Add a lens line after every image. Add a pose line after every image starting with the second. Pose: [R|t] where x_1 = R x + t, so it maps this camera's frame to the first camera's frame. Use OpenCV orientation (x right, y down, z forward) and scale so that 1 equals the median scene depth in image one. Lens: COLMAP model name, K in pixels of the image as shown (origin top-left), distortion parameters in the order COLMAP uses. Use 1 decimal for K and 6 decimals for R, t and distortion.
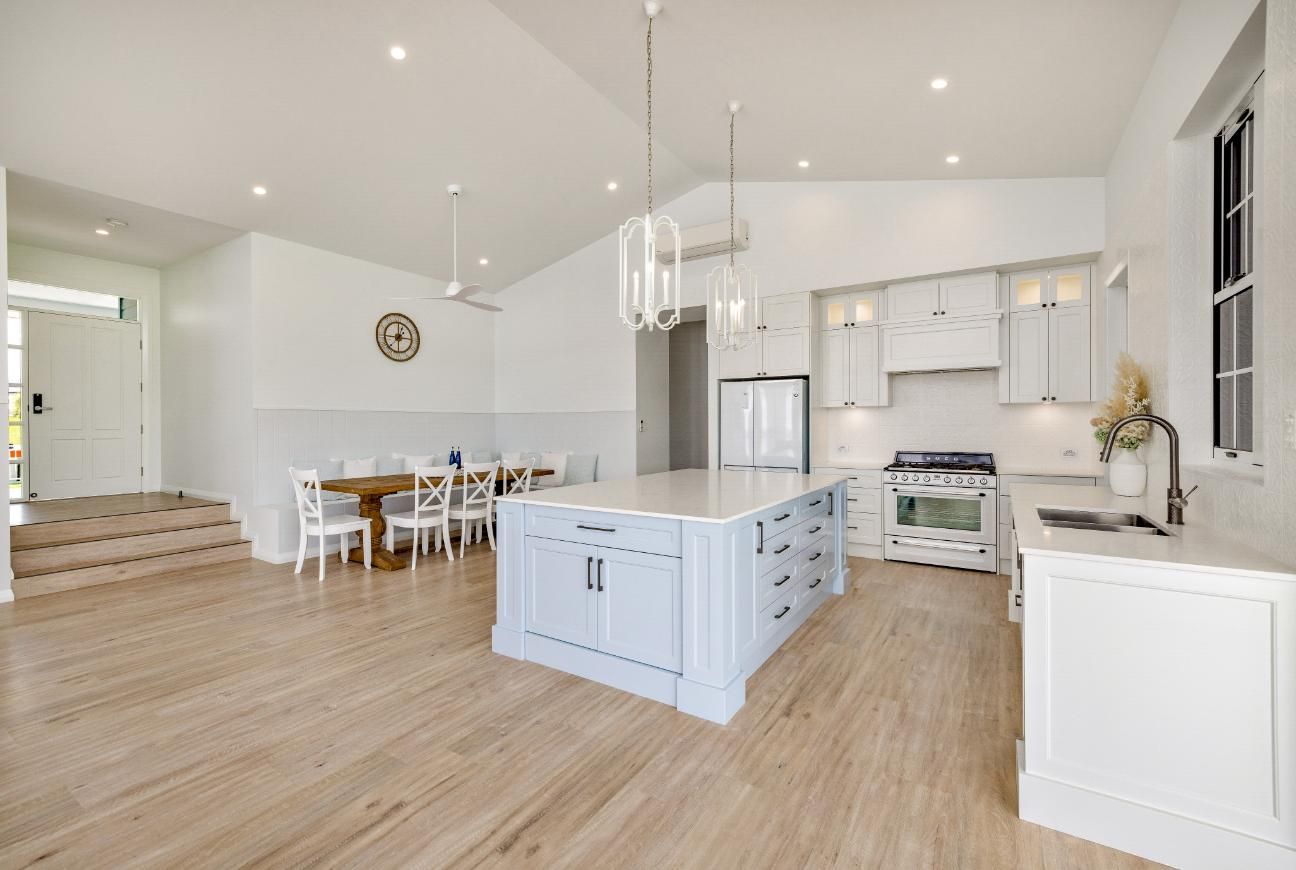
lens RADIAL K [[541.9, 0, 621.7], [0, 541.9, 429.5], [0, 0, 1]] dist [0.012624, -0.000952]
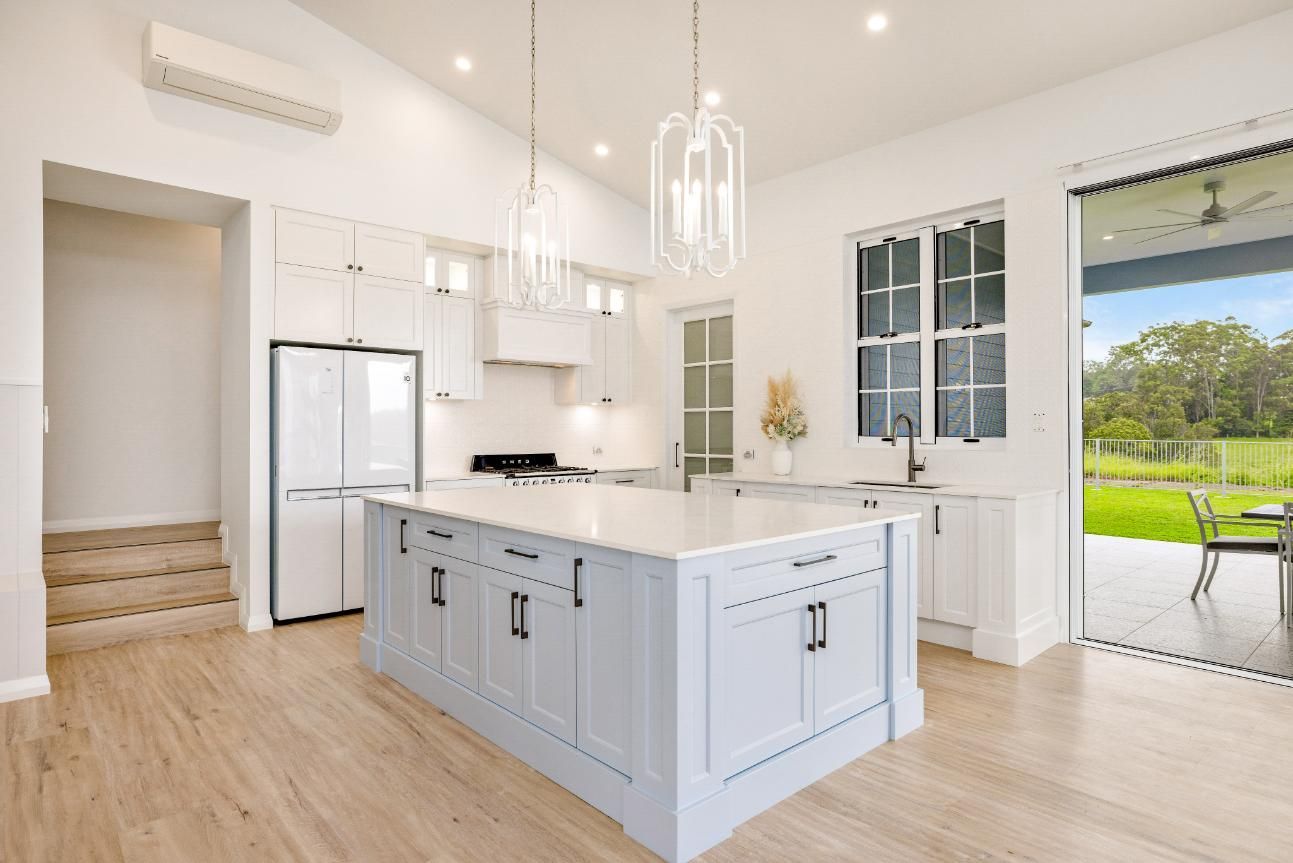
lens RADIAL K [[718.4, 0, 653.9], [0, 718.4, 434.4], [0, 0, 1]] dist [0.004268, 0.003834]
pose [[0.242347, -0.003823, 0.970182, -0.552959], [0.009359, 0.999955, 0.001602, 0.009394], [-0.970145, 0.008692, 0.242372, 0.543117]]
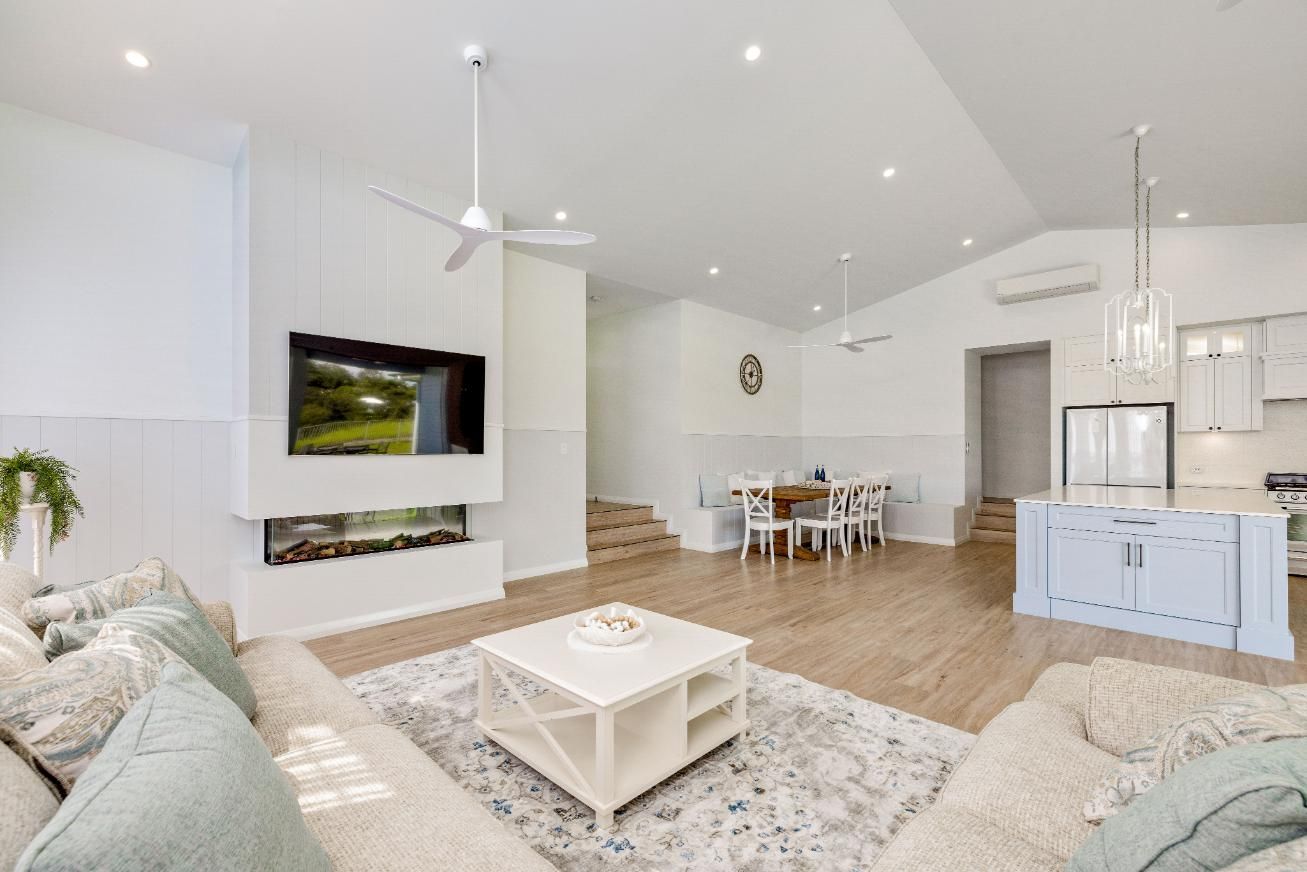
lens RADIAL K [[556.0, 0, 634.9], [0, 556.0, 446.7], [0, 0, 1]] dist [-0.003725, 0.001487]
pose [[0.980782, 0.003023, -0.195085, -0.570007], [-0.005192, 0.999930, -0.010612, 0.007392], [0.195039, 0.011421, 0.980729, -0.352693]]
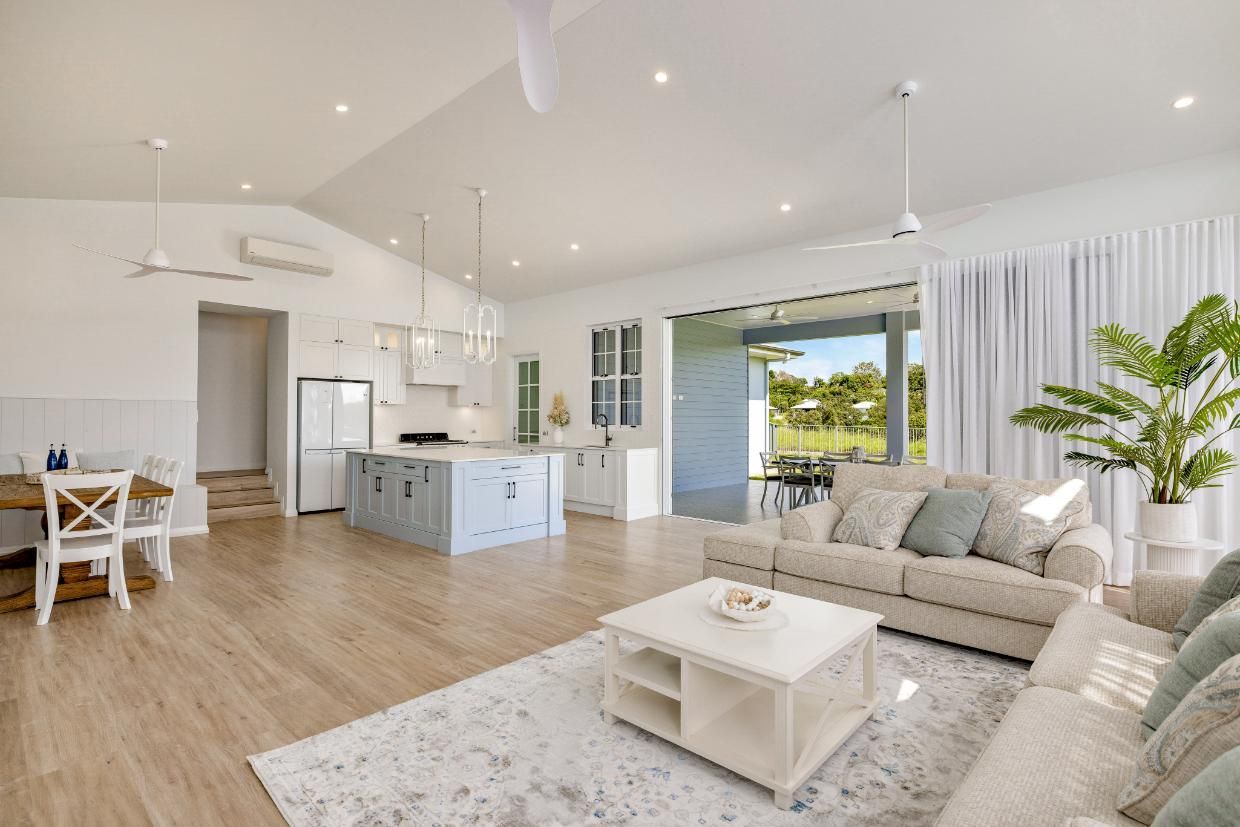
lens RADIAL K [[586.1, 0, 619.3], [0, 586.1, 414.1], [0, 0, 1]] dist [0.005496, -0.000938]
pose [[0.158938, 0.008386, 0.987253, -1.192547], [0.005572, 0.999940, -0.009391, 0.002951], [-0.987273, 0.006994, 0.158882, 0.143376]]
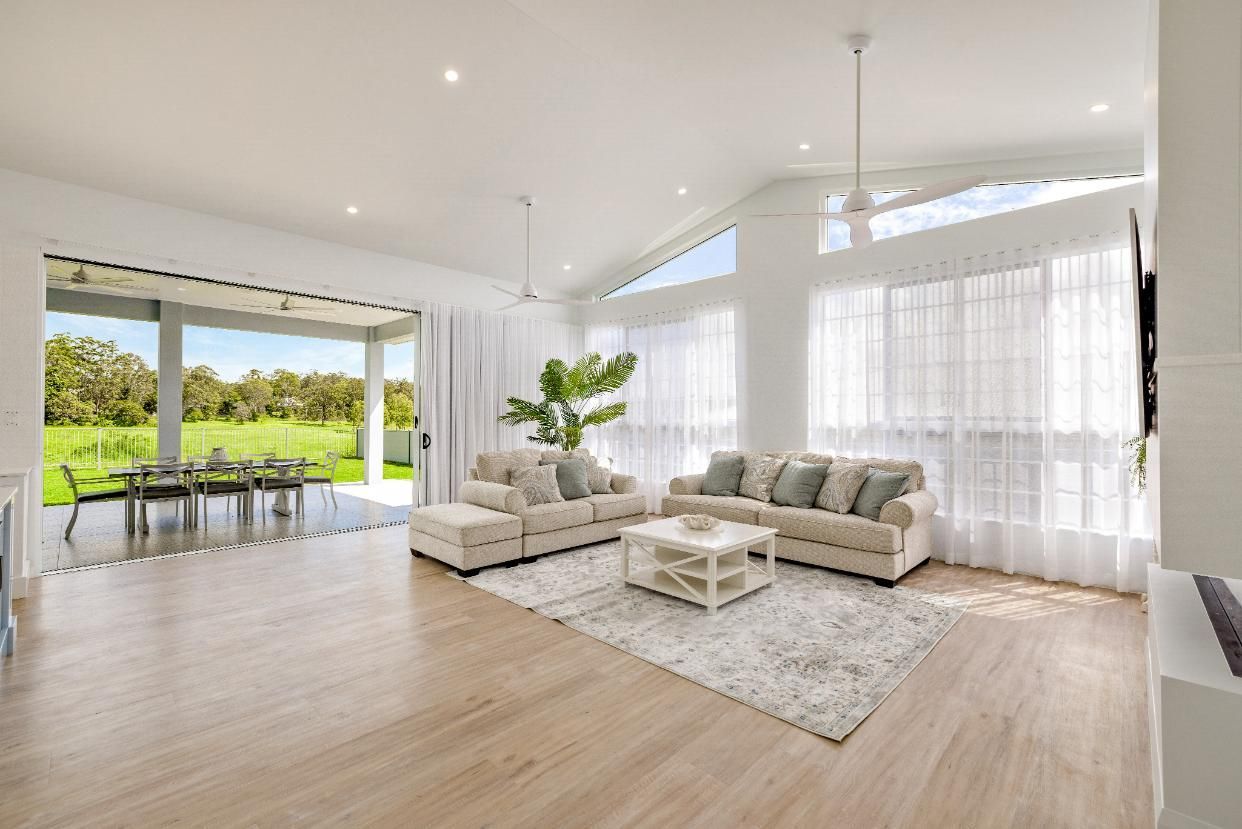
lens RADIAL K [[528.3, 0, 601.1], [0, 528.3, 415.0], [0, 0, 1]] dist [-0.003725, 0.001487]
pose [[-0.979319, -0.001033, 0.202319, -0.700044], [-0.000773, 0.999999, 0.001362, -0.005375], [-0.202320, 0.001177, -0.979319, 0.938109]]
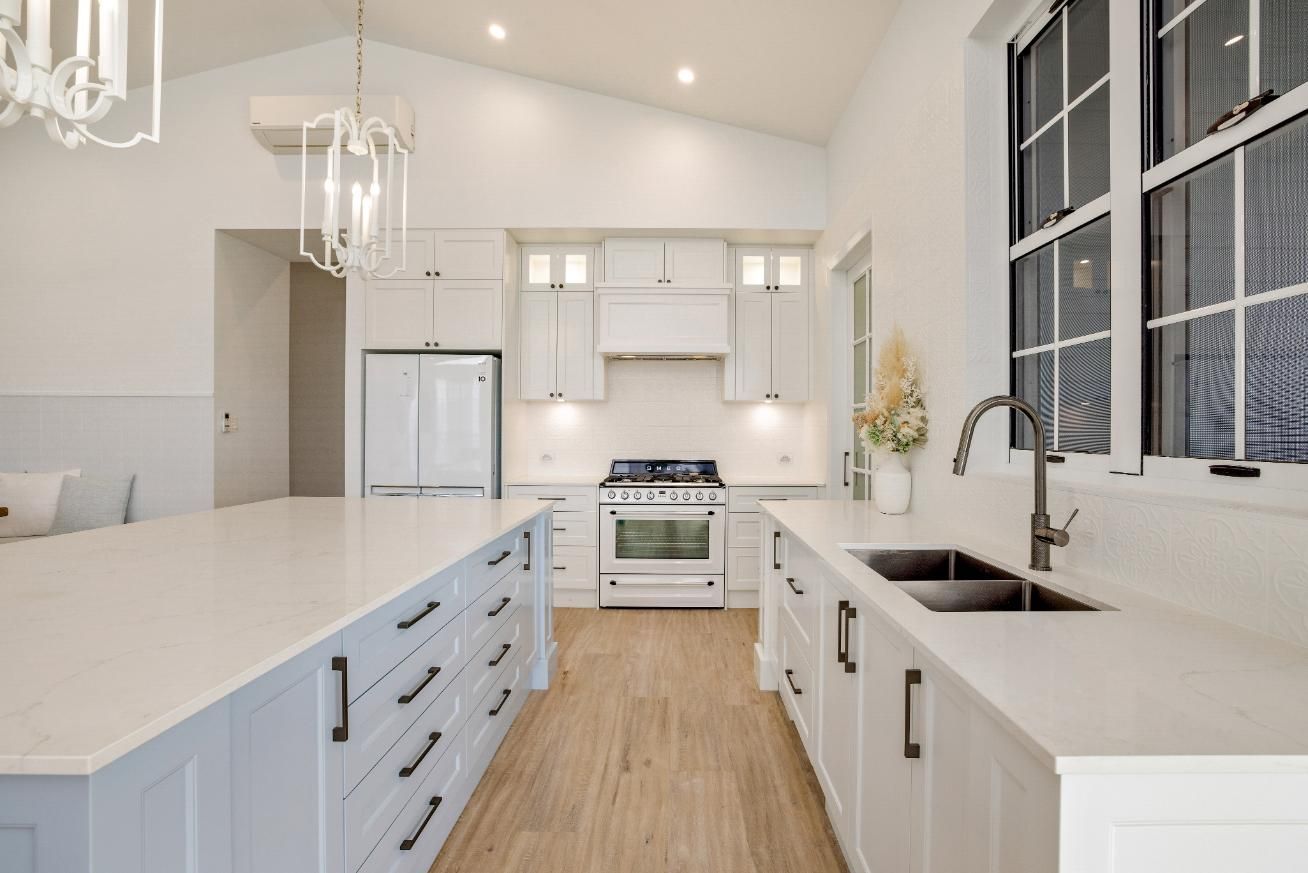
lens RADIAL K [[596.7, 0, 662.4], [0, 596.7, 434.8], [0, 0, 1]] dist [-0.001541, 0.001142]
pose [[0.836850, 0.007658, 0.547378, 0.116026], [-0.005485, 0.999969, -0.005605, 0.009957], [-0.547404, 0.001688, 0.836867, 0.291192]]
